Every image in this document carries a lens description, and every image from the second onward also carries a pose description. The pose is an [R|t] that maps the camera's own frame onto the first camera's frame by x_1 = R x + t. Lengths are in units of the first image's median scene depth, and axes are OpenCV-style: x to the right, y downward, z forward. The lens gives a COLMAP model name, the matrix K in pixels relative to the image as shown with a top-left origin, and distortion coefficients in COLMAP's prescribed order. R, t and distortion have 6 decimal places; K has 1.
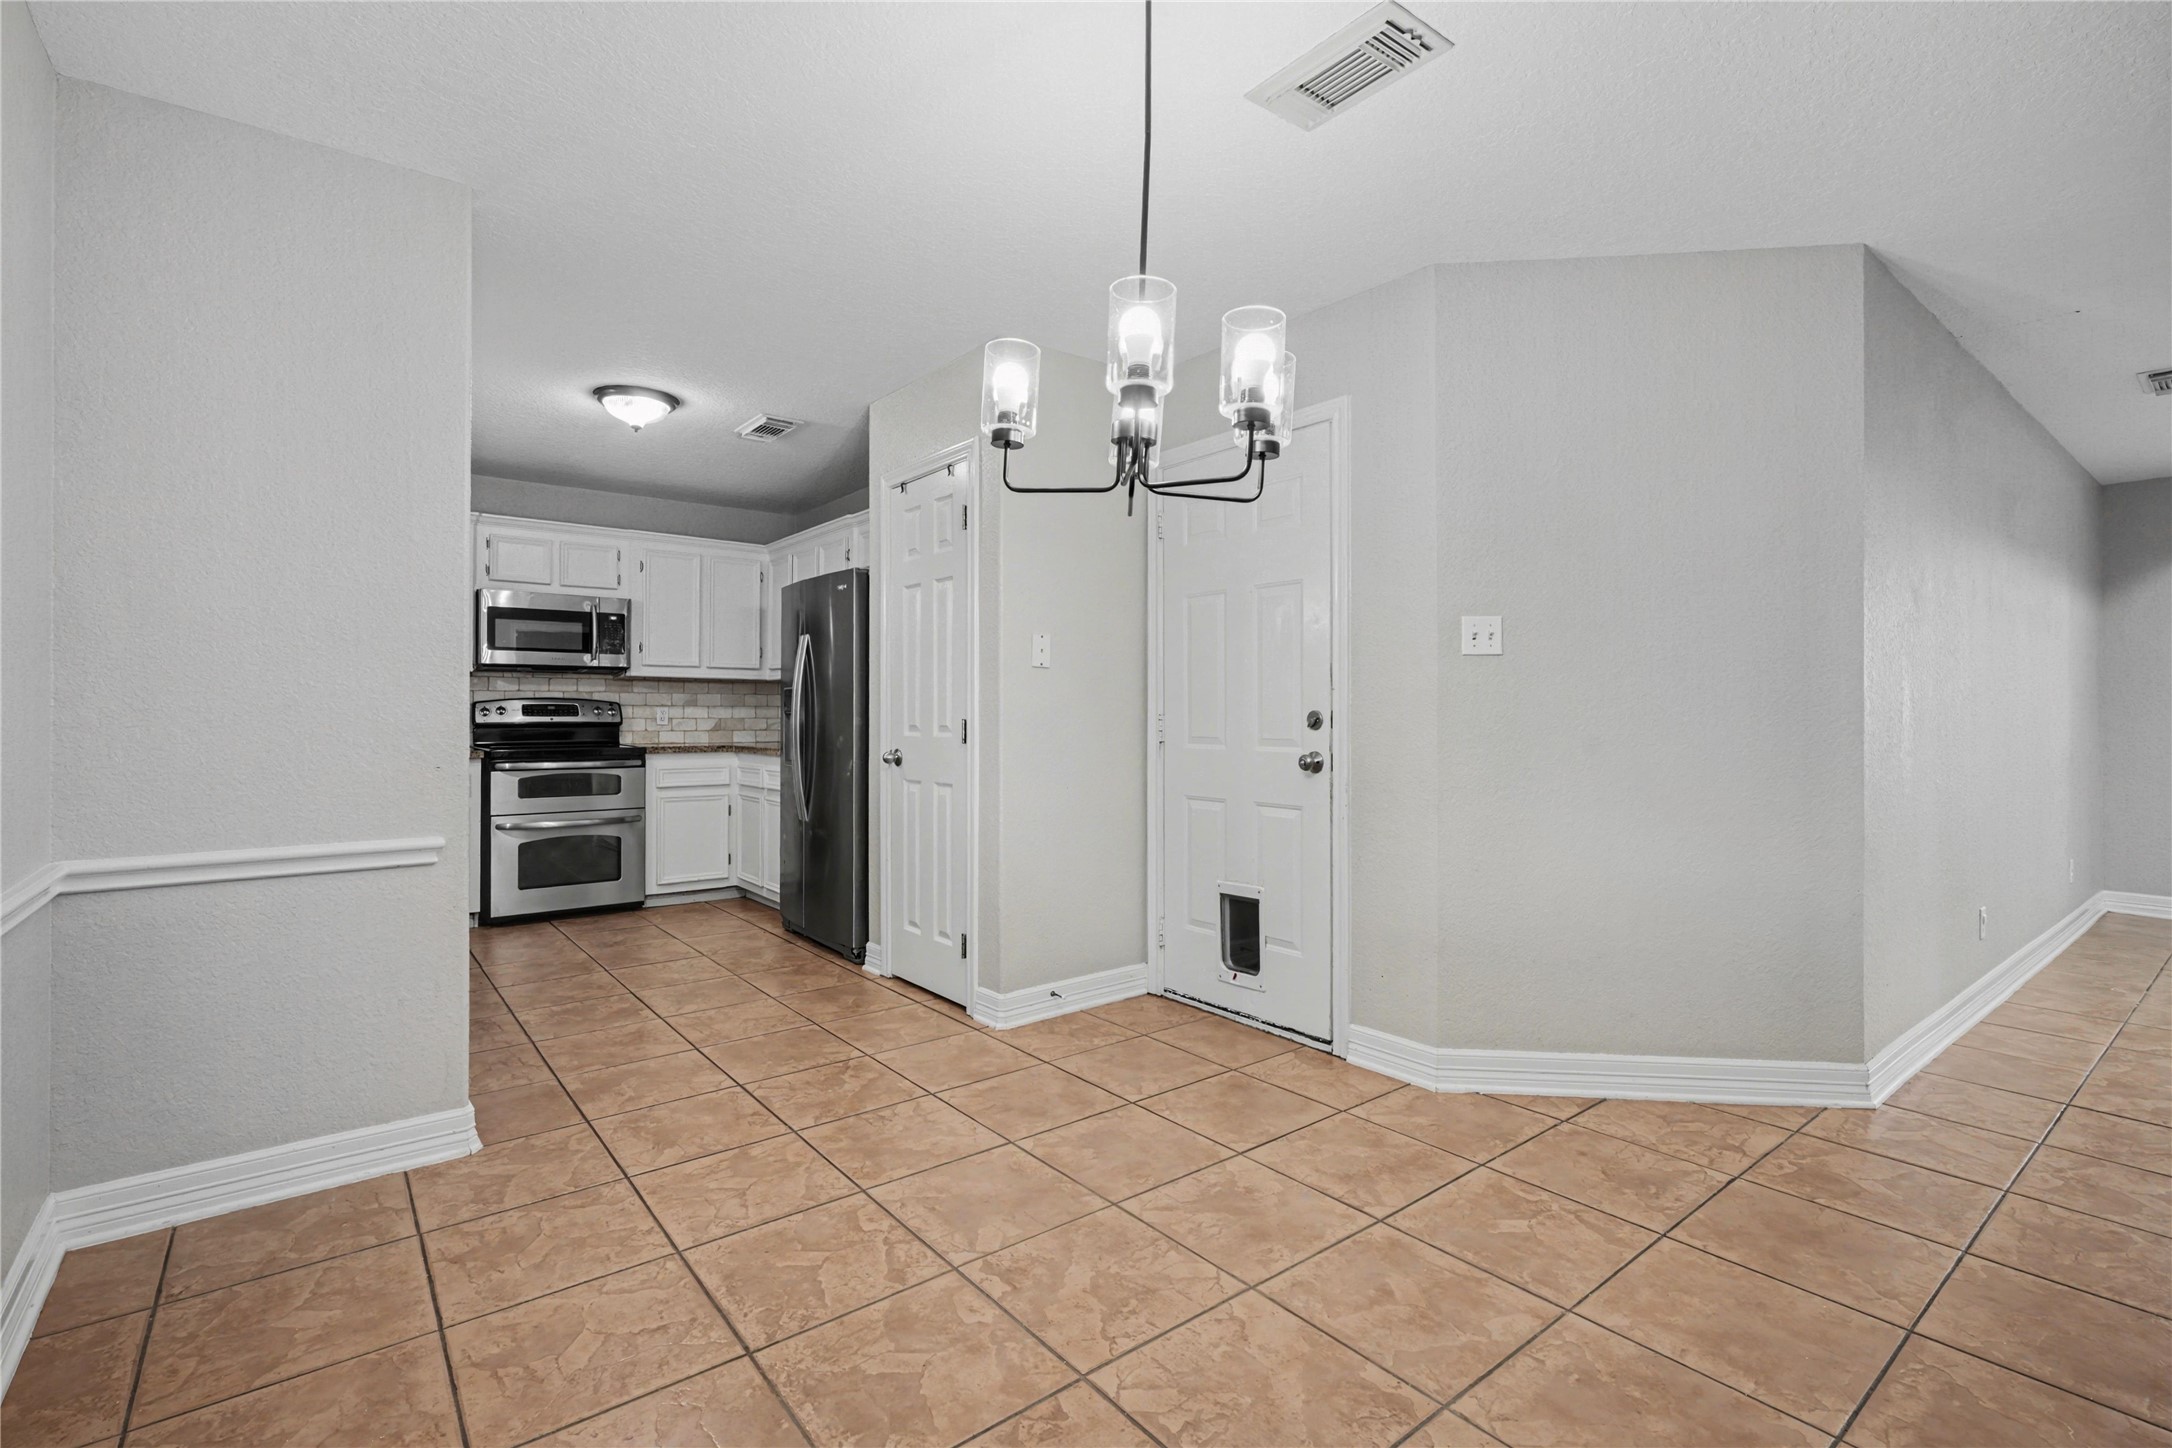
lens RADIAL K [[981.4, 0, 1079.5], [0, 981.4, 719.7], [0, 0, 1]] dist [0.000286, 0.000132]
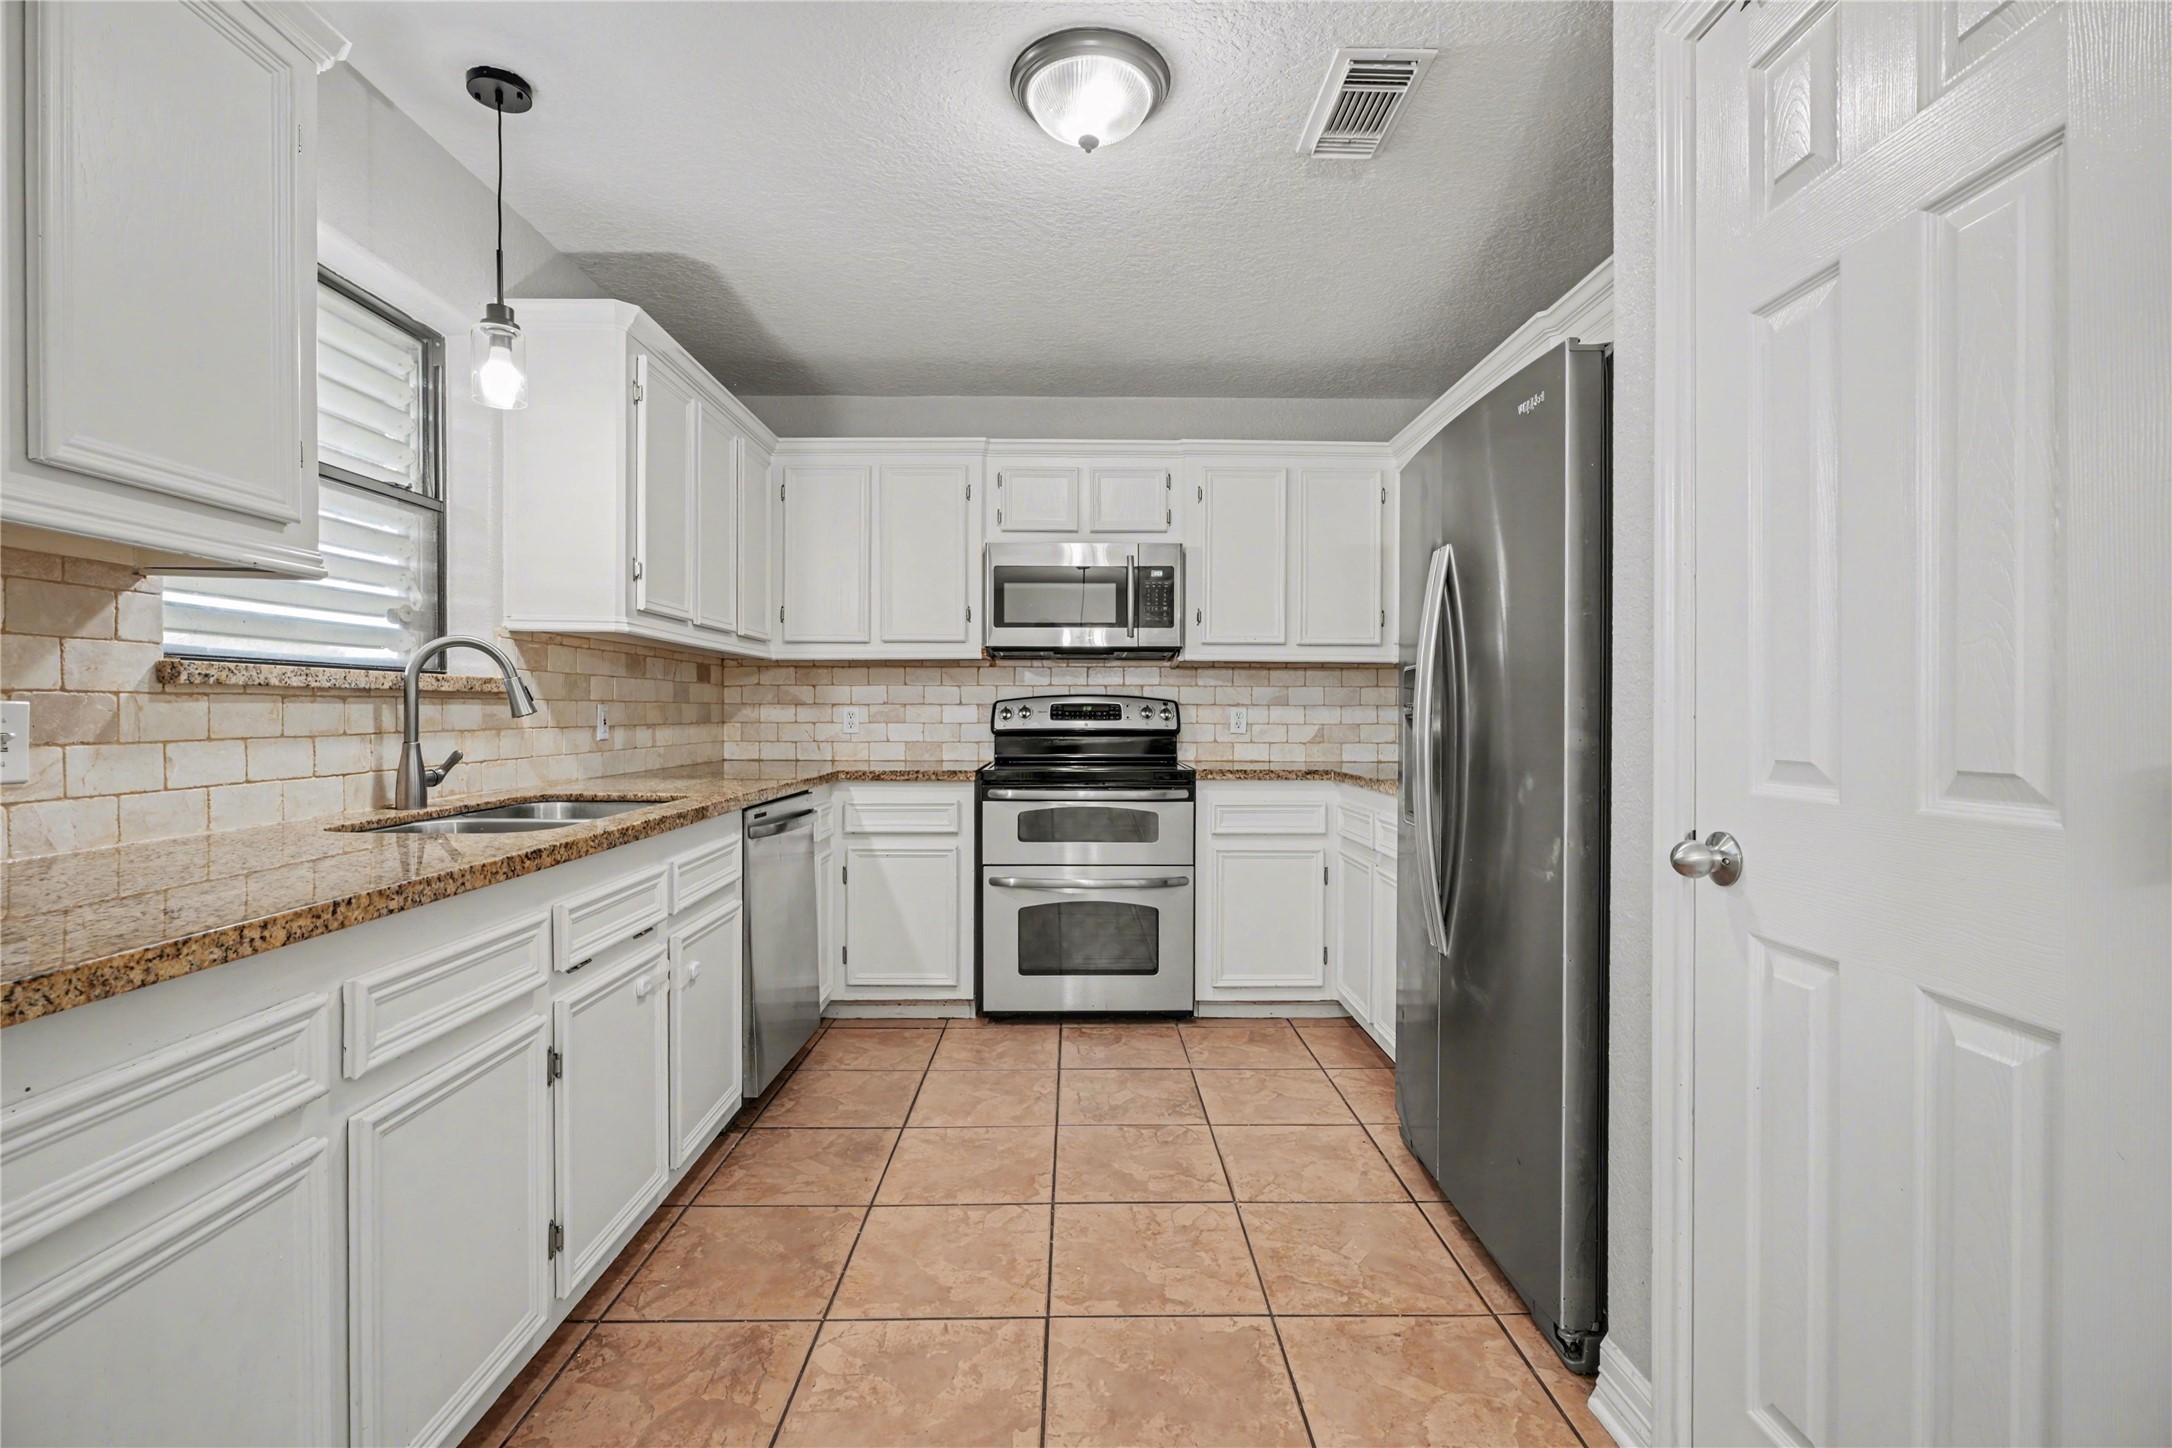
lens RADIAL K [[981.4, 0, 1079.5], [0, 981.4, 719.7], [0, 0, 1]] dist [0.000286, 0.000132]
pose [[0.792142, 0.002637, -0.610331, -0.136106], [-0.003469, 0.999994, -0.000180, -0.004922], [0.610326, 0.002260, 0.792147, 0.541238]]
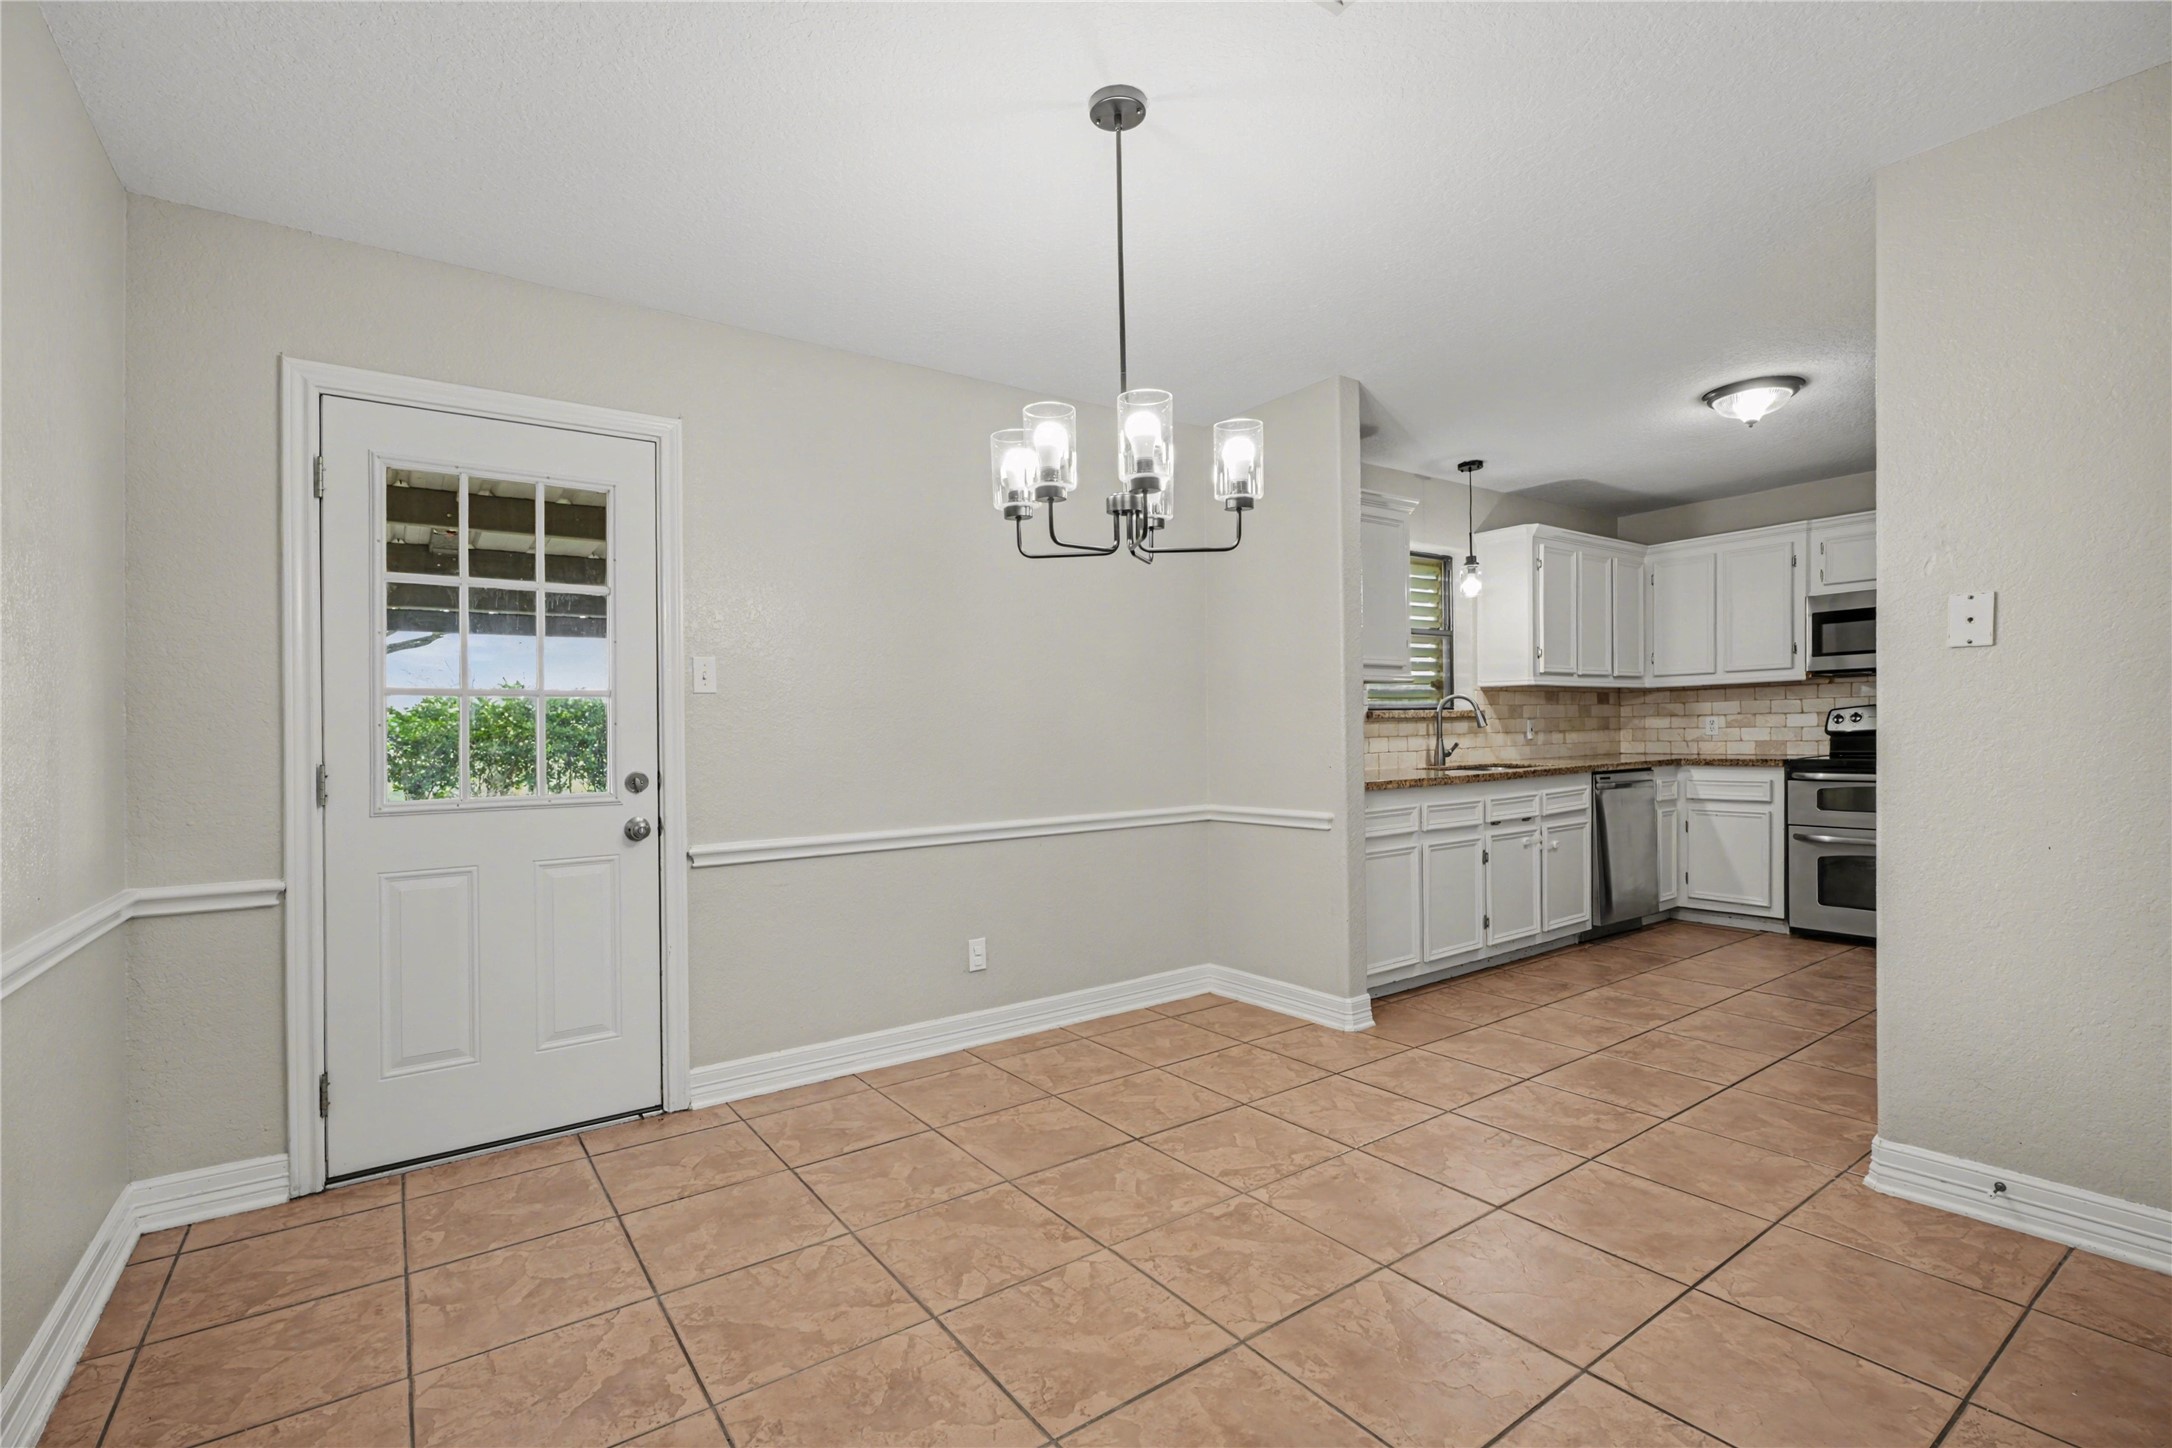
lens RADIAL K [[970.3, 0, 1098.4], [0, 970.3, 766.1], [0, 0, 1]] dist [-0.001436, -0.000102]
pose [[-0.030205, 0.033881, -0.998969, 0.442786], [0.012497, 0.999360, 0.033517, -0.004062], [0.999466, -0.011472, -0.030609, 0.362175]]
